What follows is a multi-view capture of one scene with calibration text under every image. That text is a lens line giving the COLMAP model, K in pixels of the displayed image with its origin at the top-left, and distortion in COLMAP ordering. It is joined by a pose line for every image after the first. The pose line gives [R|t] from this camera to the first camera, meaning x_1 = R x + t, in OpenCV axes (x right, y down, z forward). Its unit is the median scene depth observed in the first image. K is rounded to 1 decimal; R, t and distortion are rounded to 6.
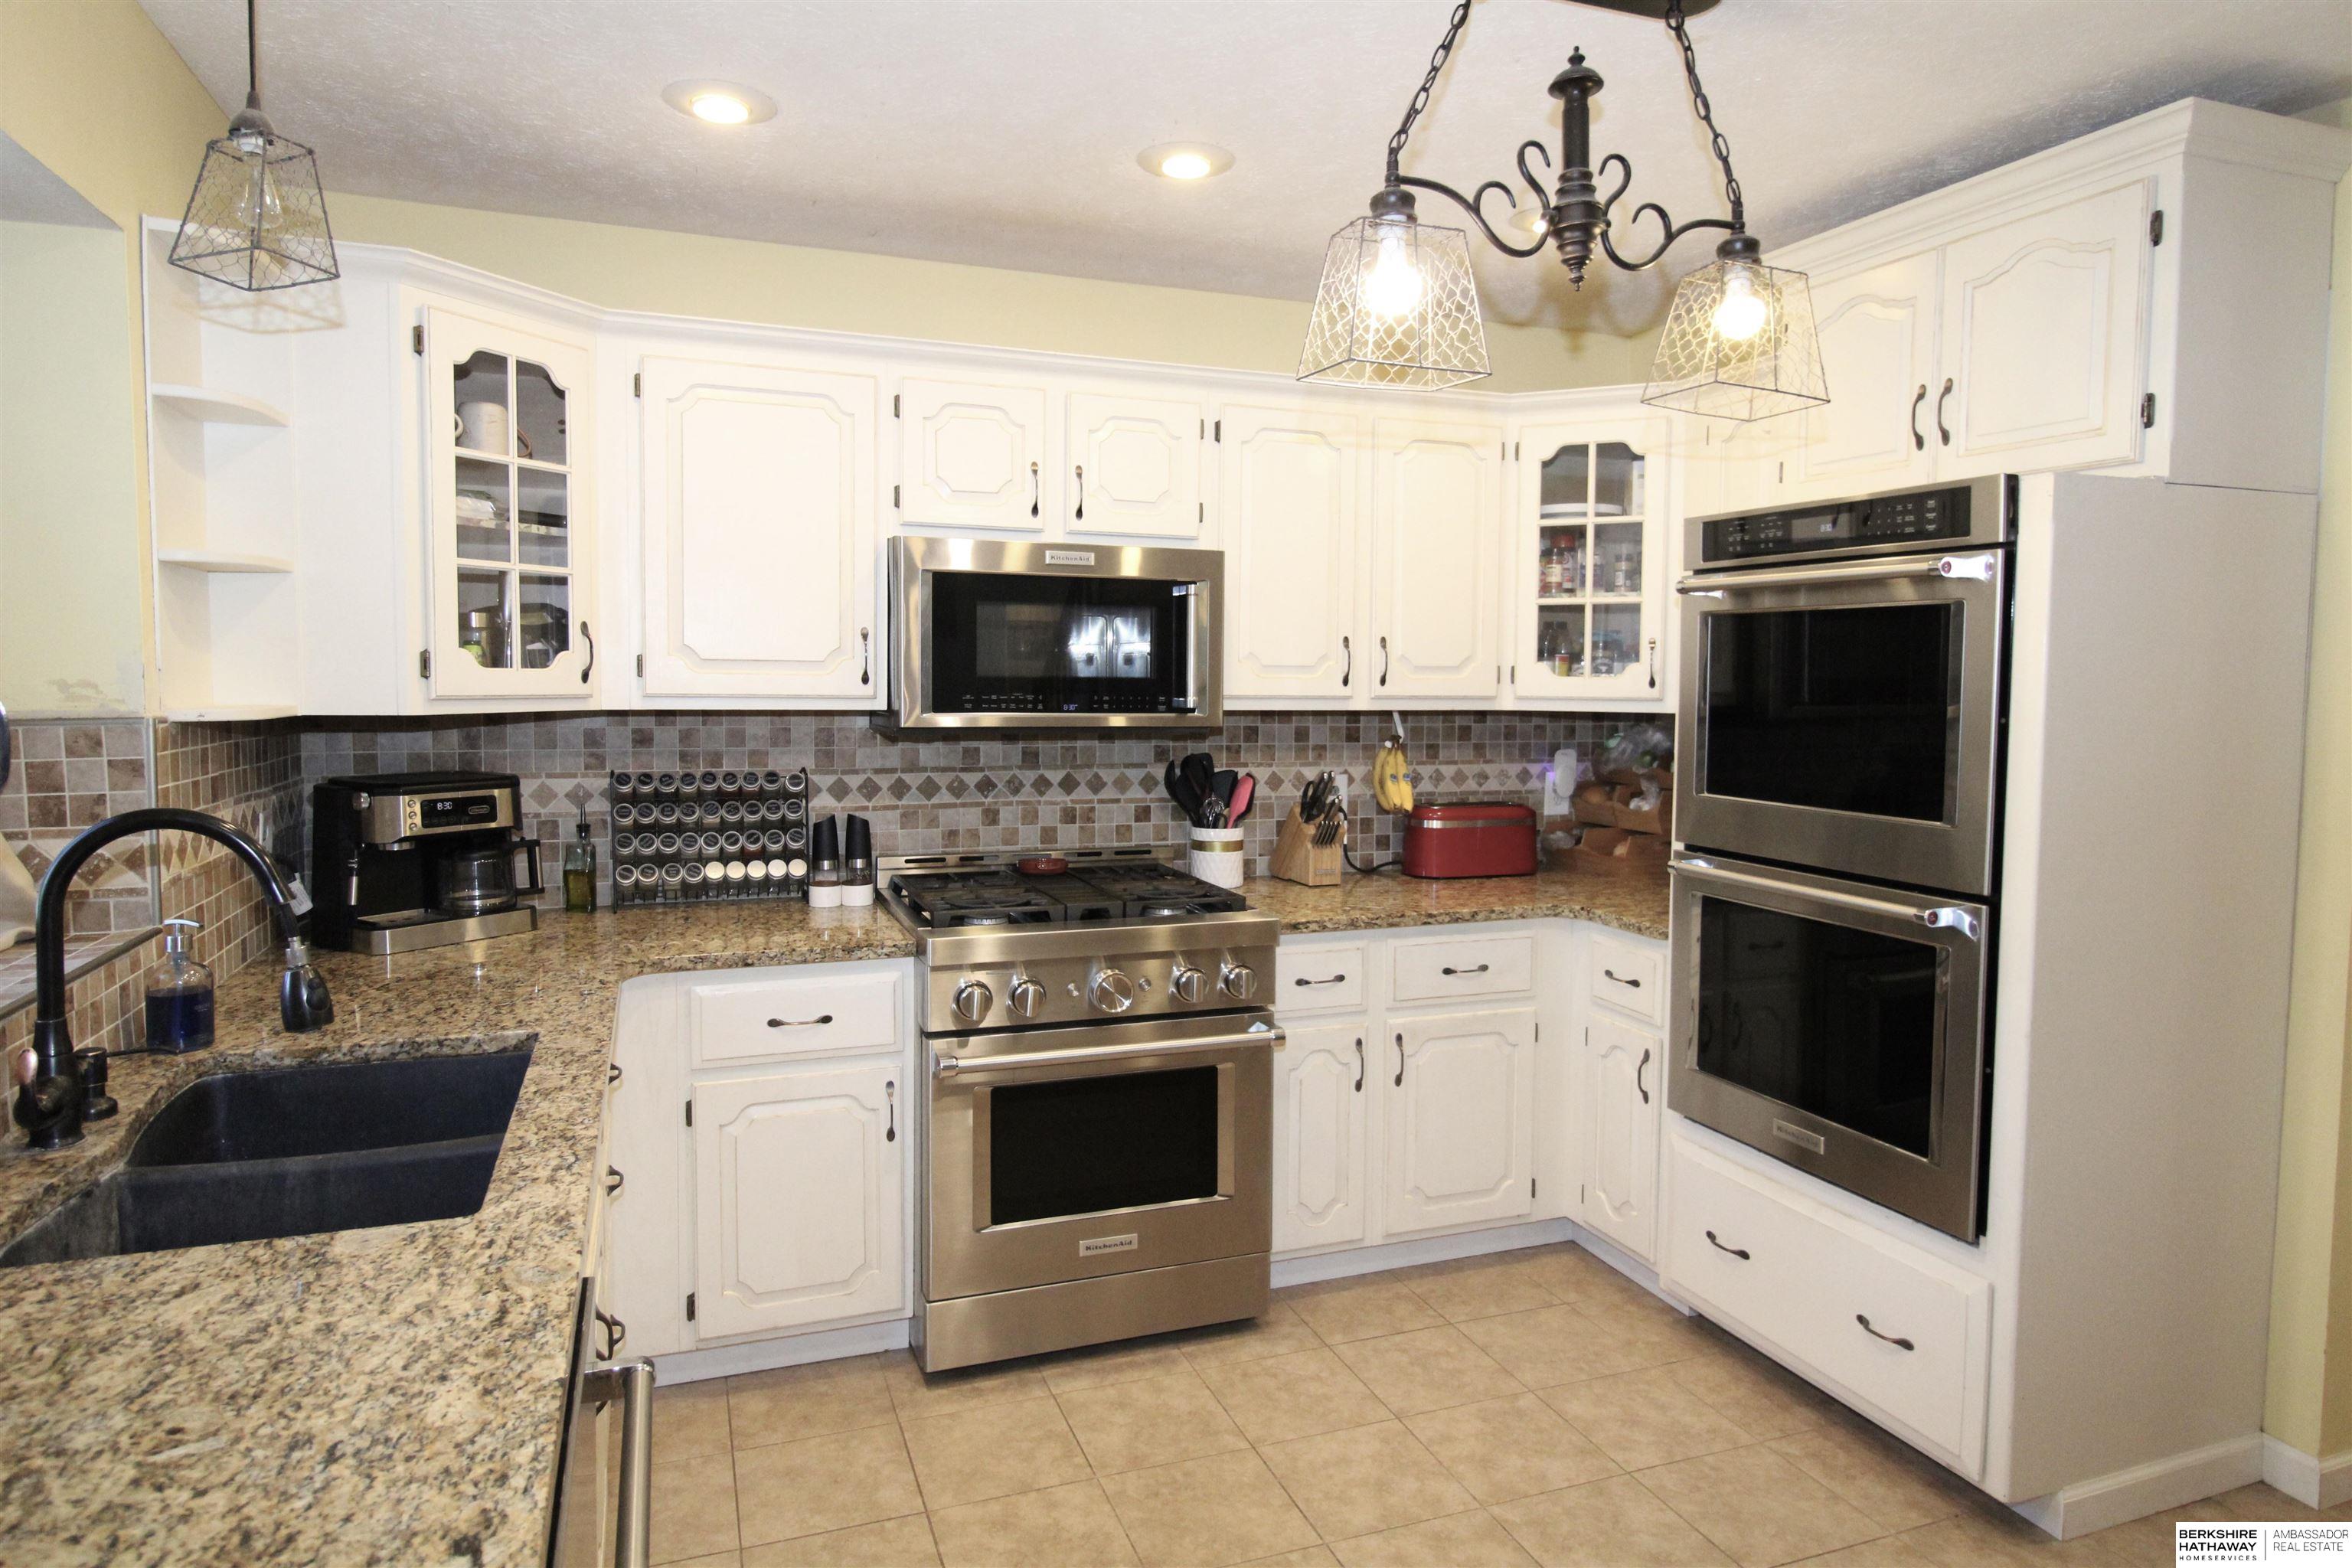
lens RADIAL K [[1392.0, 0, 1178.1], [0, 1392.0, 753.0], [0, 0, 1]] dist [0.007573, -0.013709]
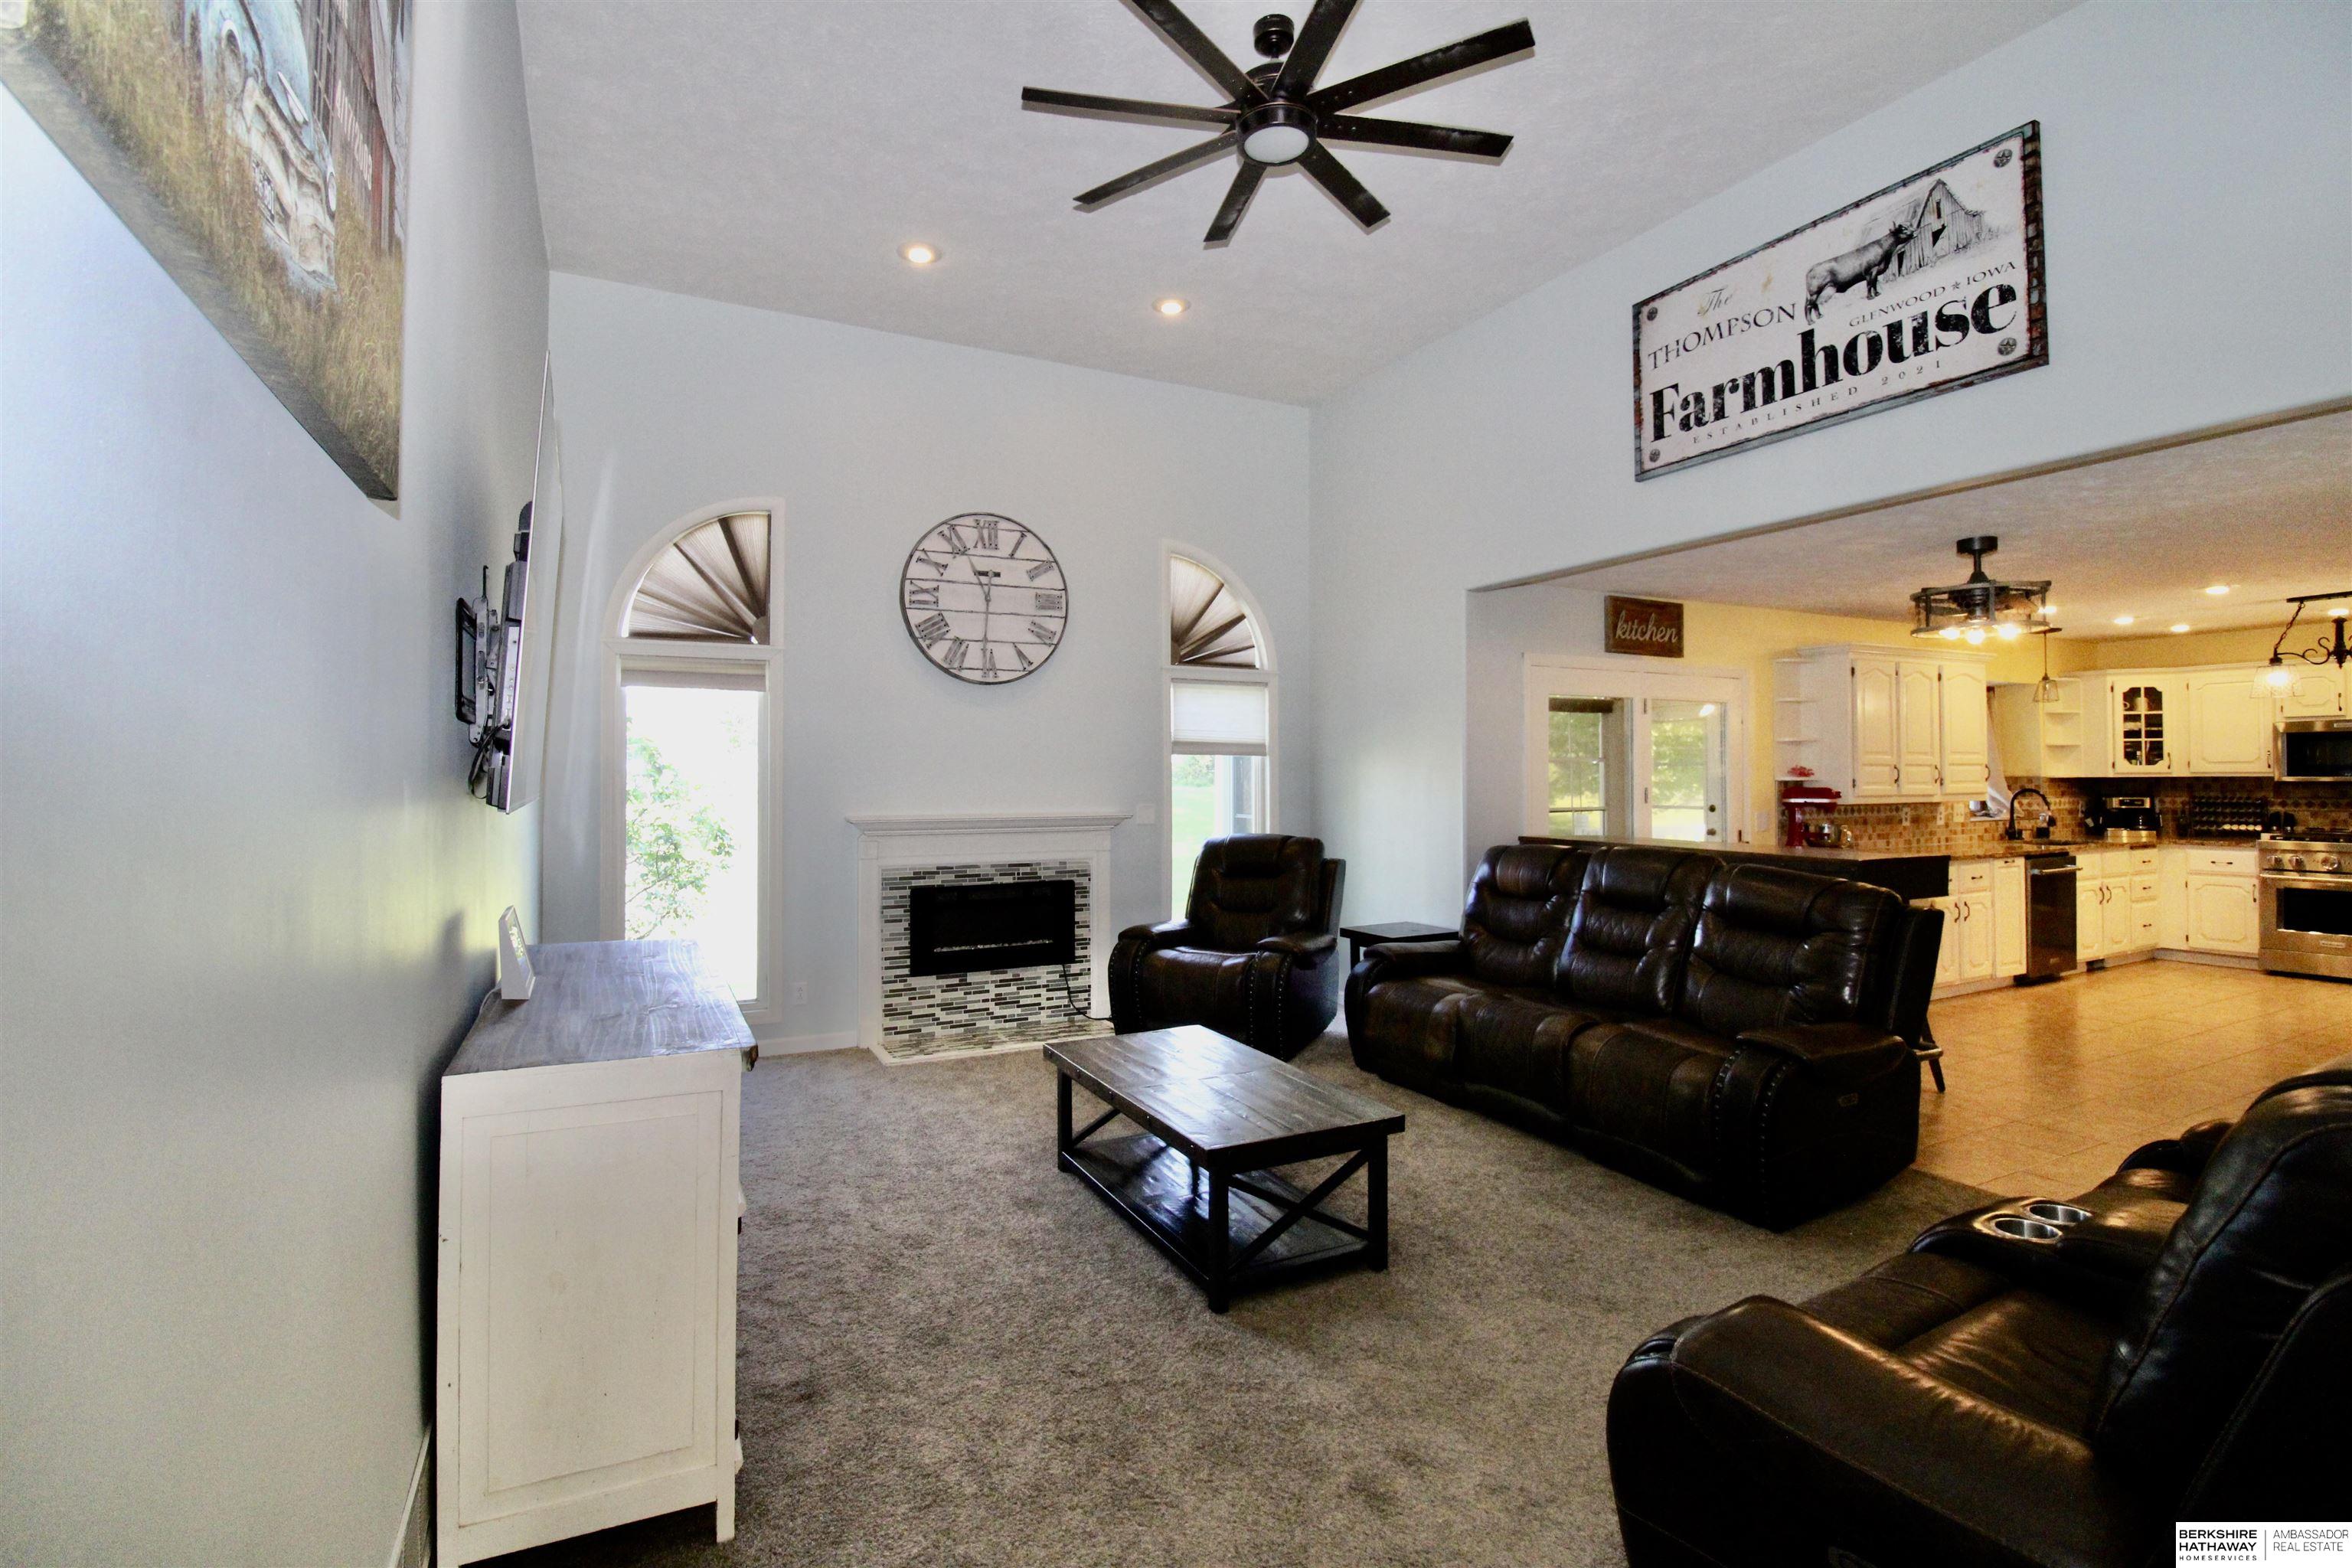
lens RADIAL K [[1085.0, 0, 1182.3], [0, 1085.0, 759.6], [0, 0, 1]] dist [-0.006404, -0.006822]
pose [[0.122540, -0.025041, -0.992148, 1.940736], [-0.048381, 0.998342, -0.031173, 0.130438], [0.991284, 0.051821, 0.121126, -1.811098]]
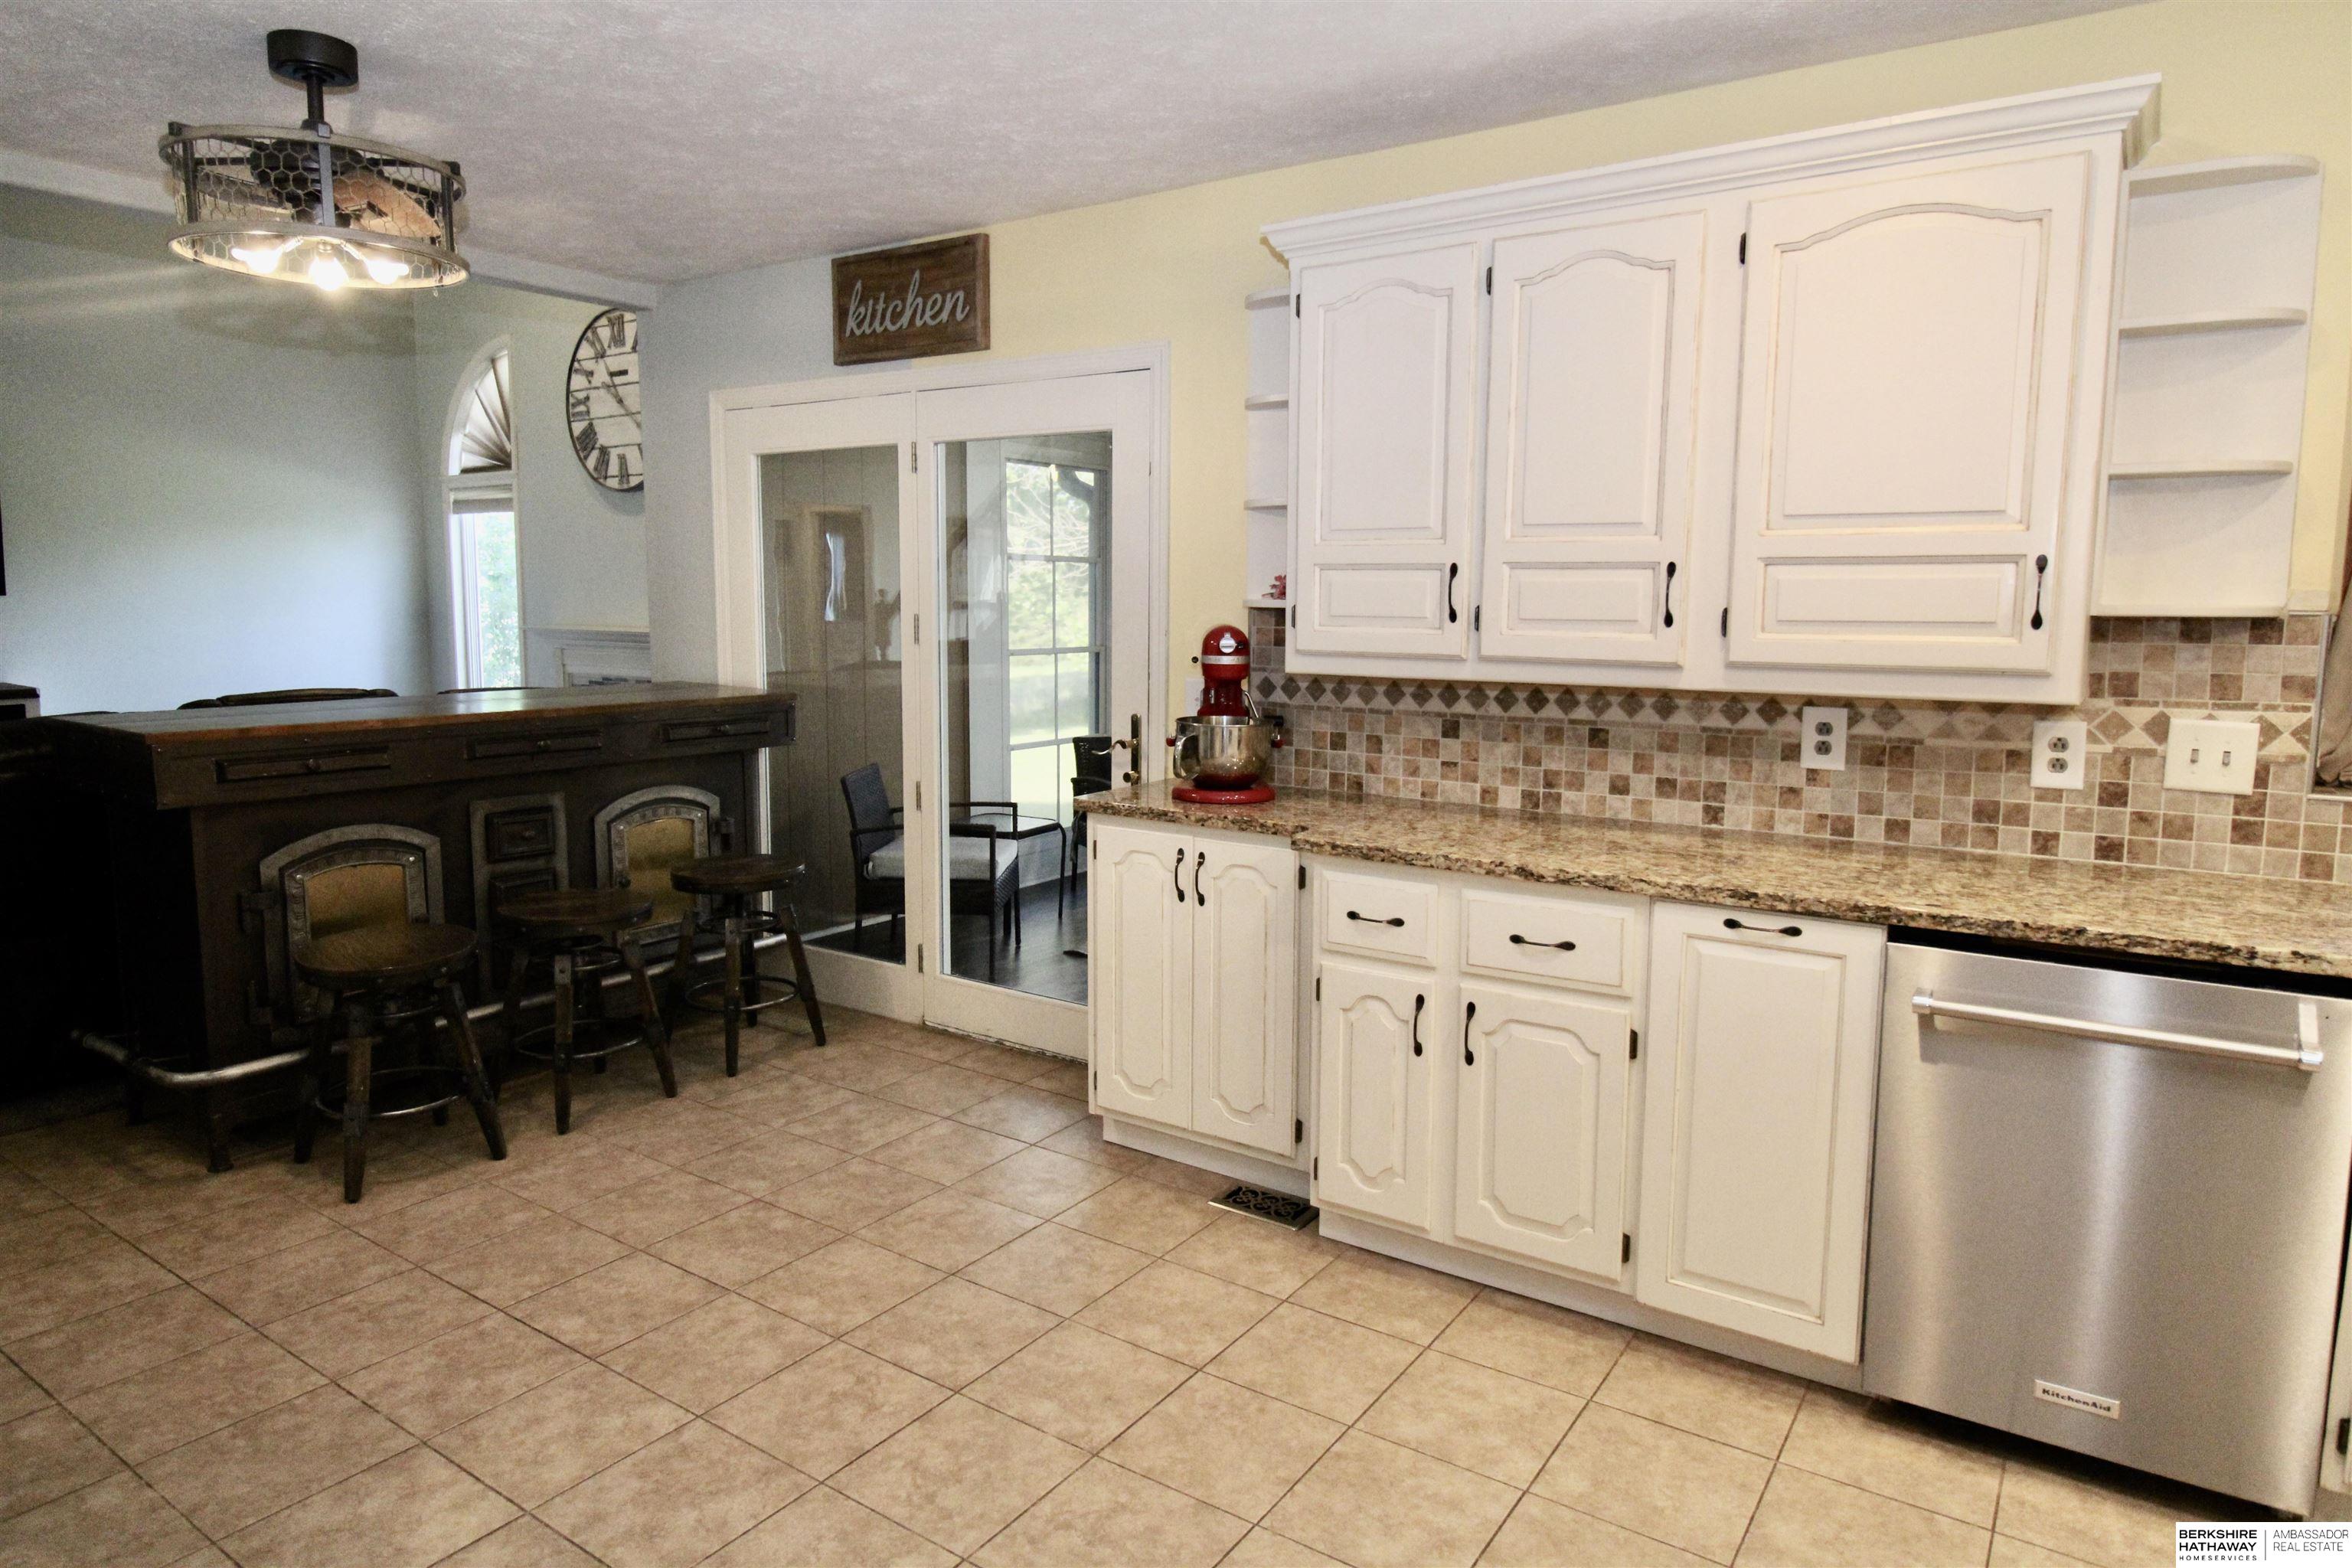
lens RADIAL K [[1392.0, 0, 1186.6], [0, 1392.0, 754.5], [0, 0, 1]] dist [0.007573, -0.013709]
pose [[-0.811500, 0.052140, -0.582022, 0.595152], [-0.045445, 0.987364, 0.151815, -0.010542], [0.582583, 0.149648, -0.798876, 0.642064]]
